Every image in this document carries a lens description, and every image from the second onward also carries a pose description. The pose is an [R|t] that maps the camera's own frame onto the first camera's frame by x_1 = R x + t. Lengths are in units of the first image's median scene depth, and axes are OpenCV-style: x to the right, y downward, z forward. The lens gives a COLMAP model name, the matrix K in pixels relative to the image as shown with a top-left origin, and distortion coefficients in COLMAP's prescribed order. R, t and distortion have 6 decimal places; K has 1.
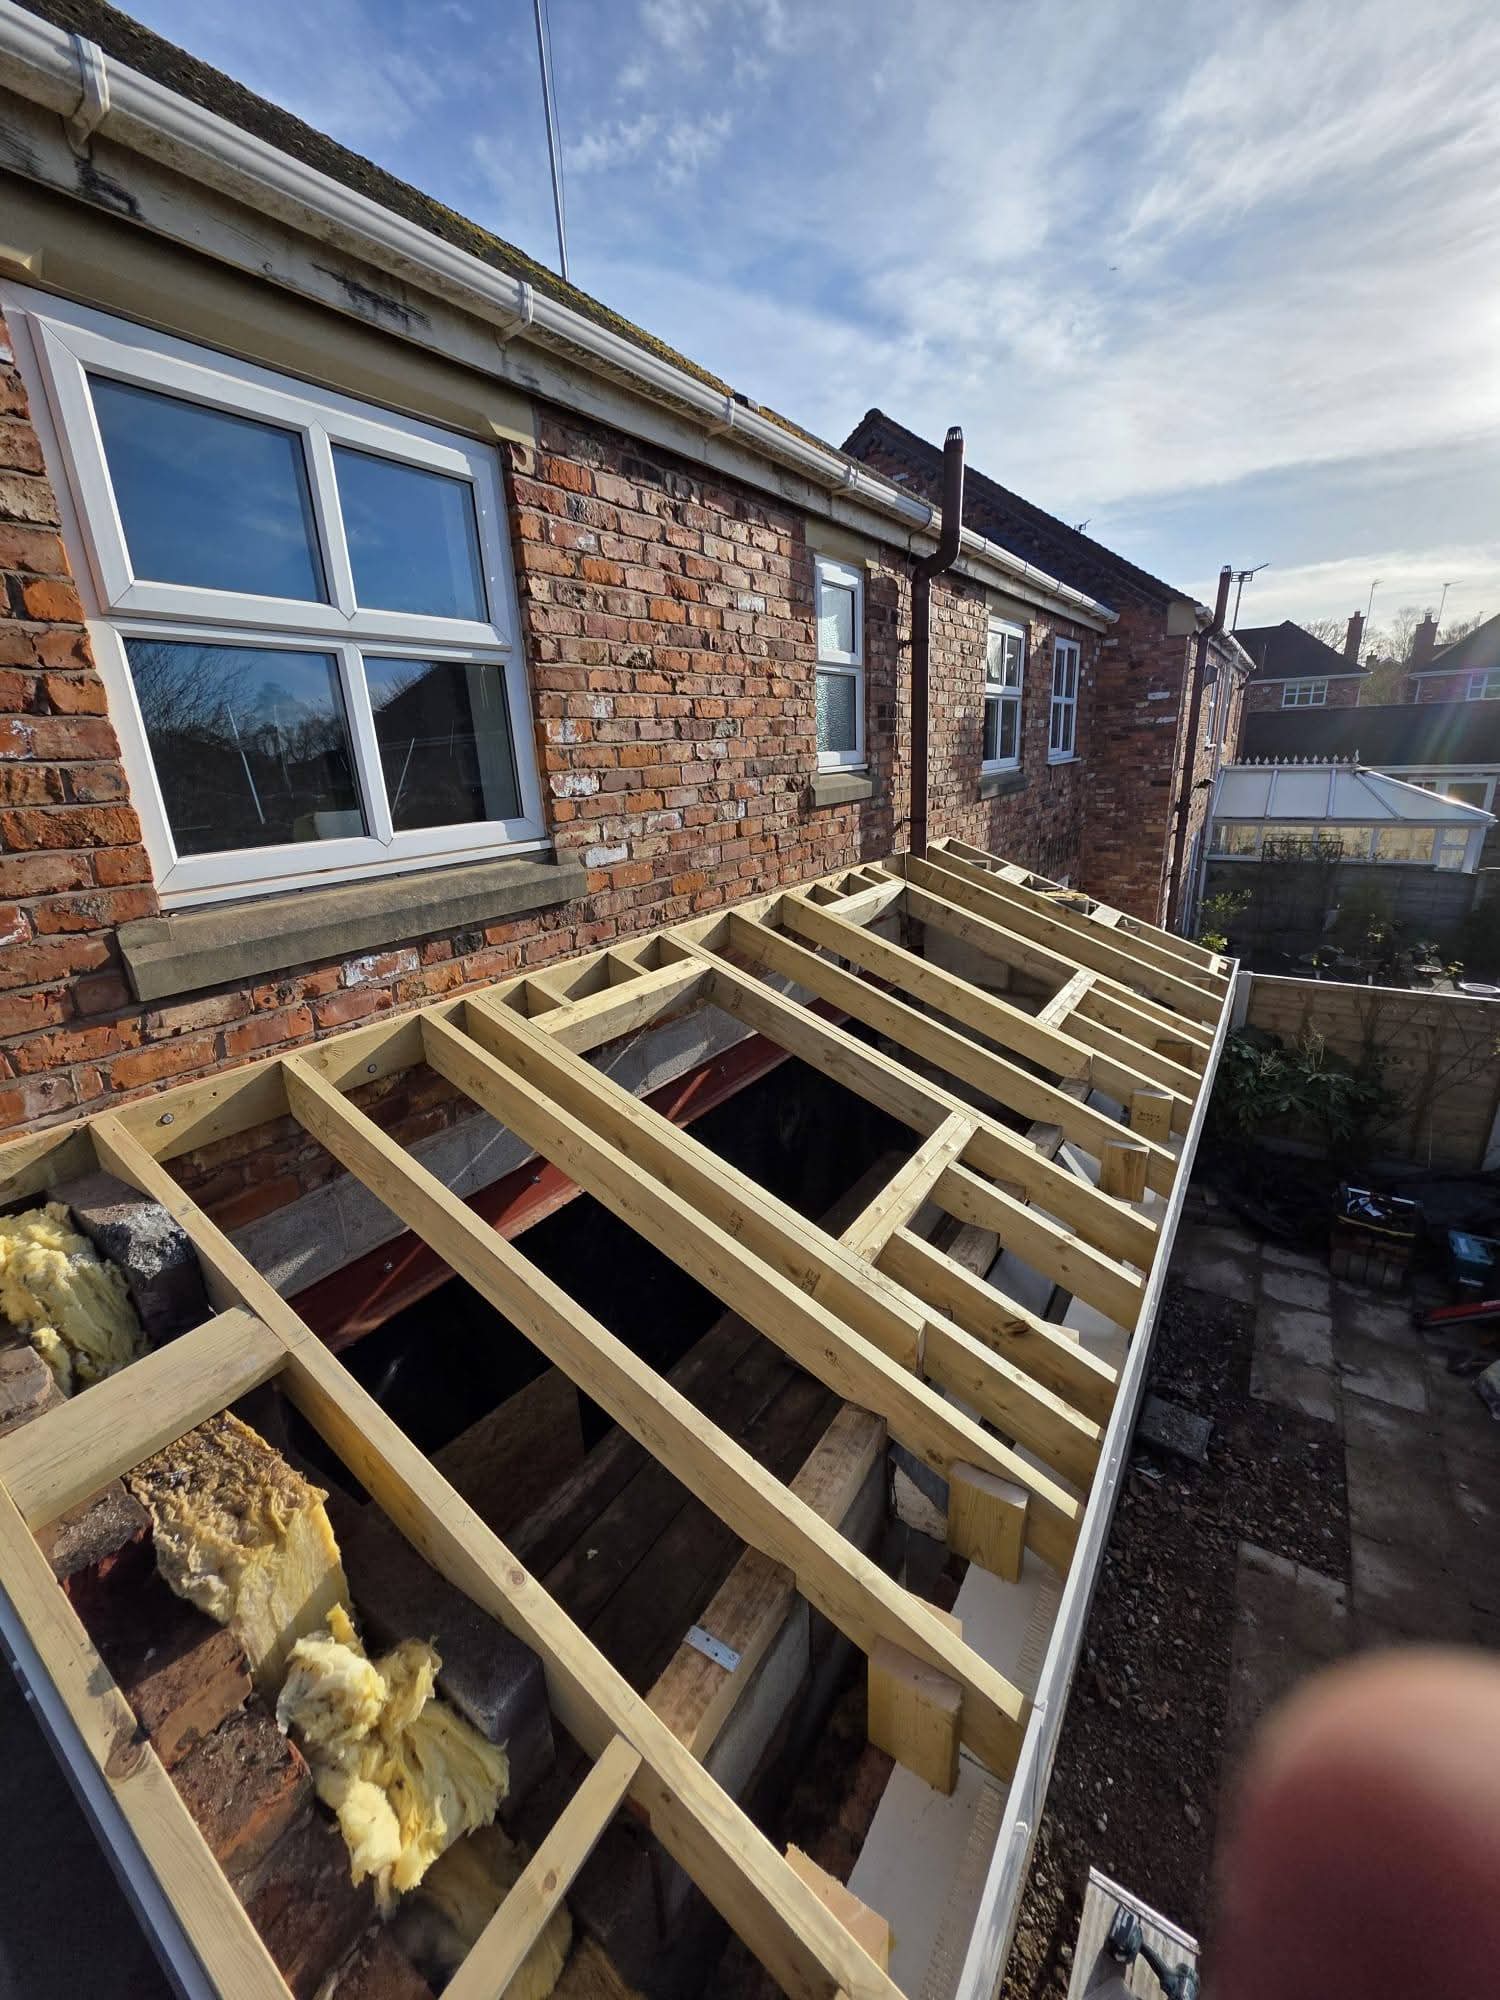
lens RADIAL K [[797.5, 0, 738.6], [0, 797.5, 989.3], [0, 0, 1]] dist [-0.001268, -0.000145]
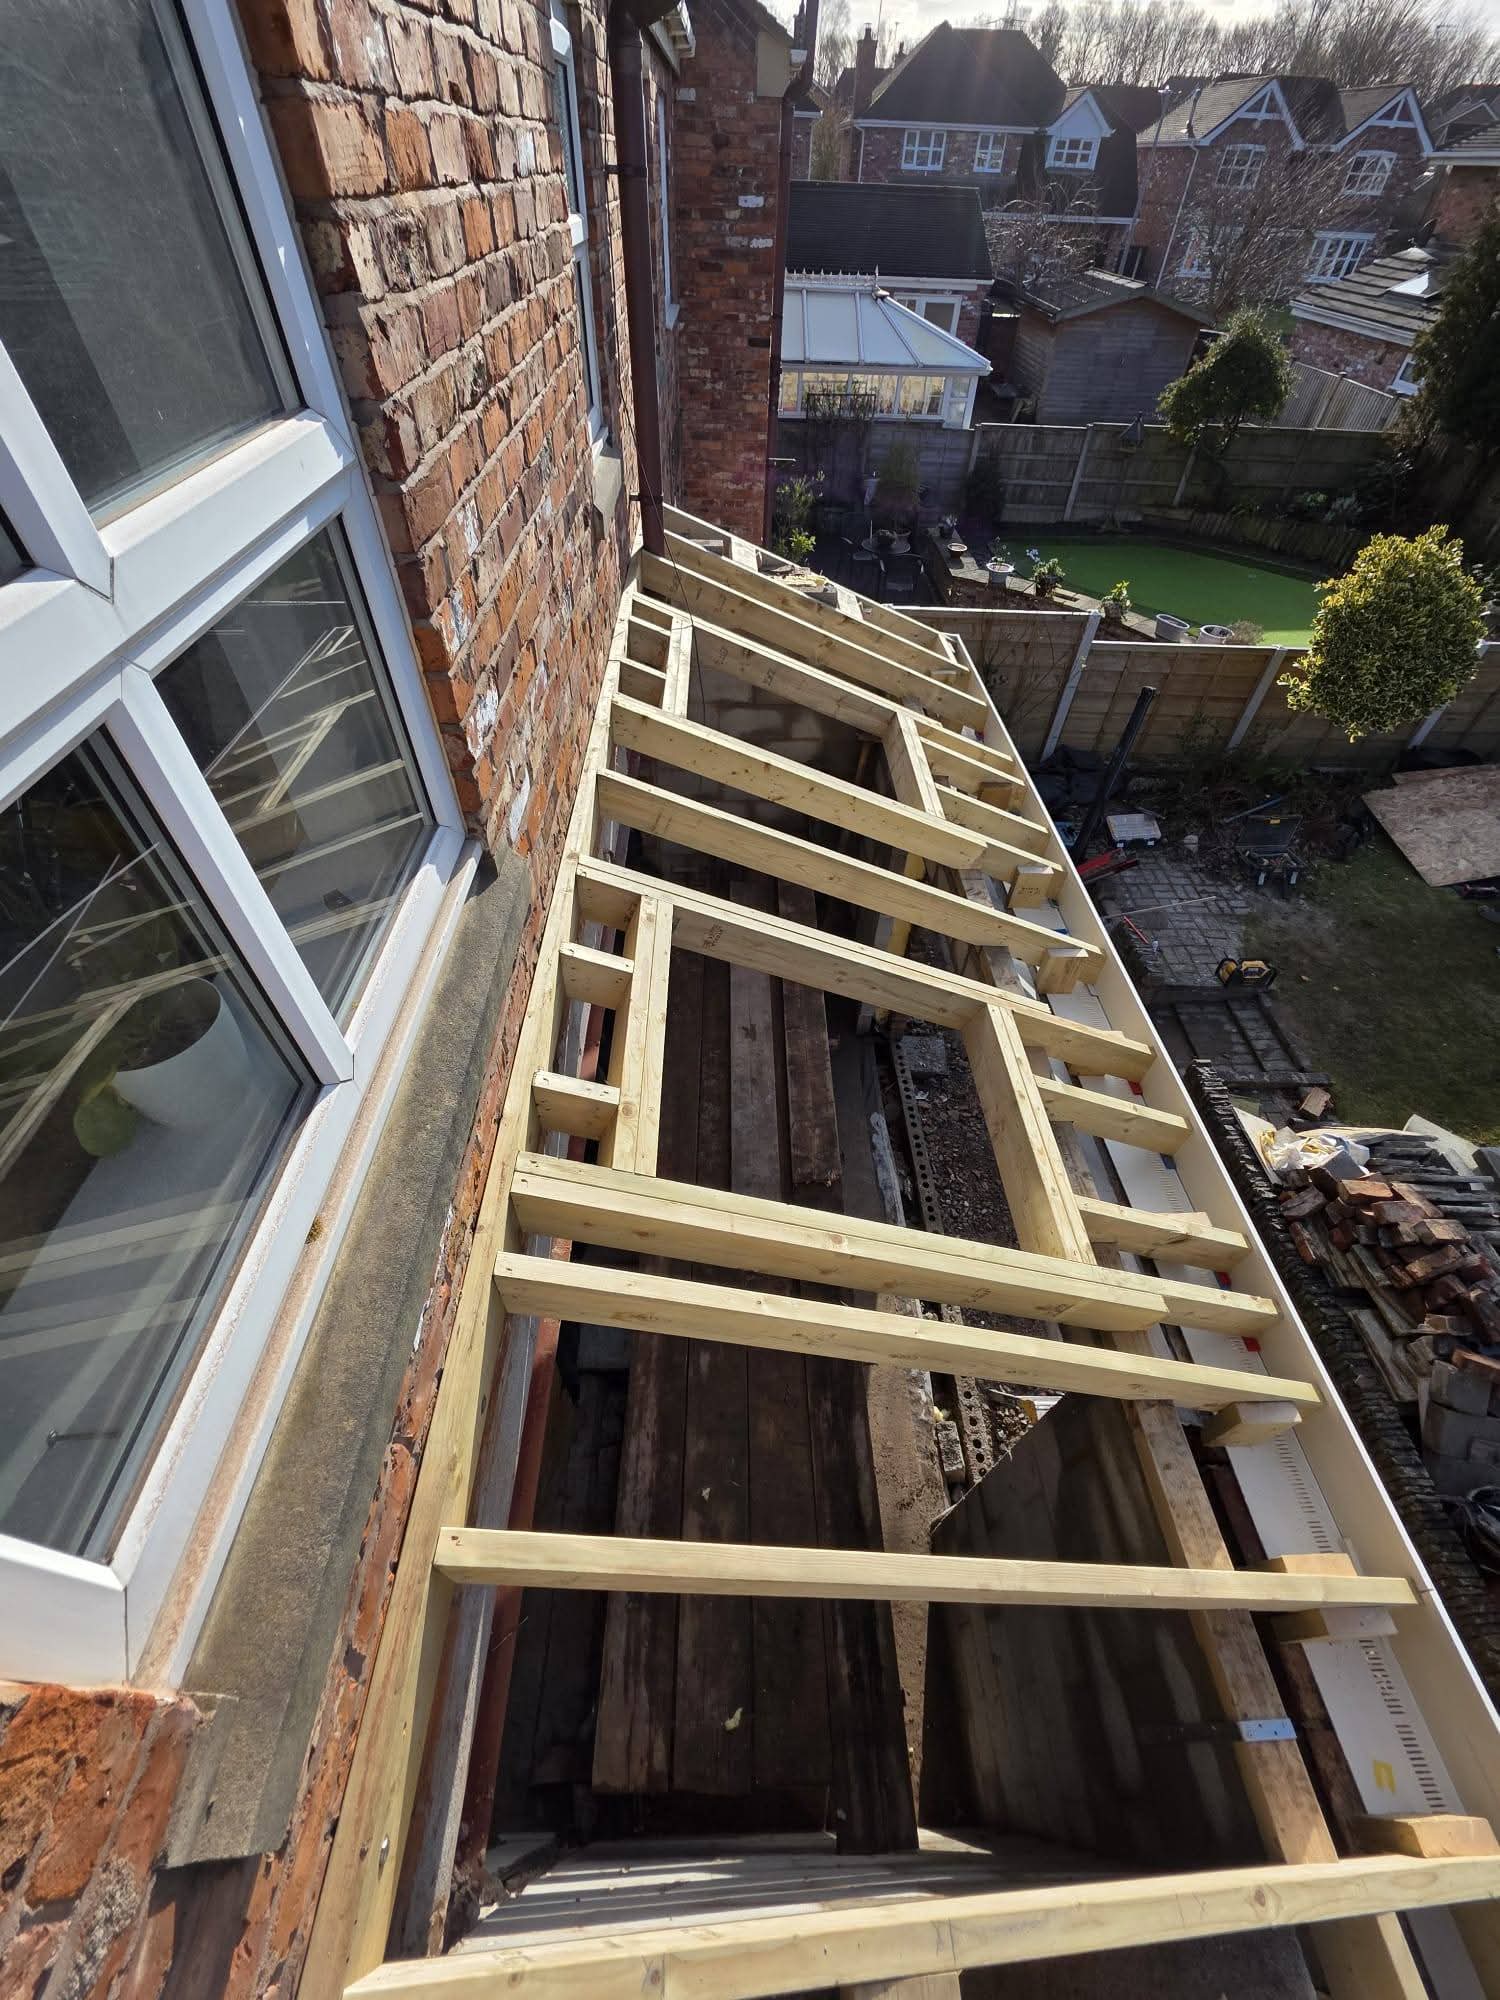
lens RADIAL K [[797.5, 0, 746.6], [0, 797.5, 1000.9], [0, 0, 1]] dist [-0.001268, -0.000145]
pose [[0.815741, -0.371185, 0.443608, -0.109346], [0.105663, 0.849657, 0.516642, -0.105841], [-0.568684, -0.374573, 0.732320, 0.138778]]
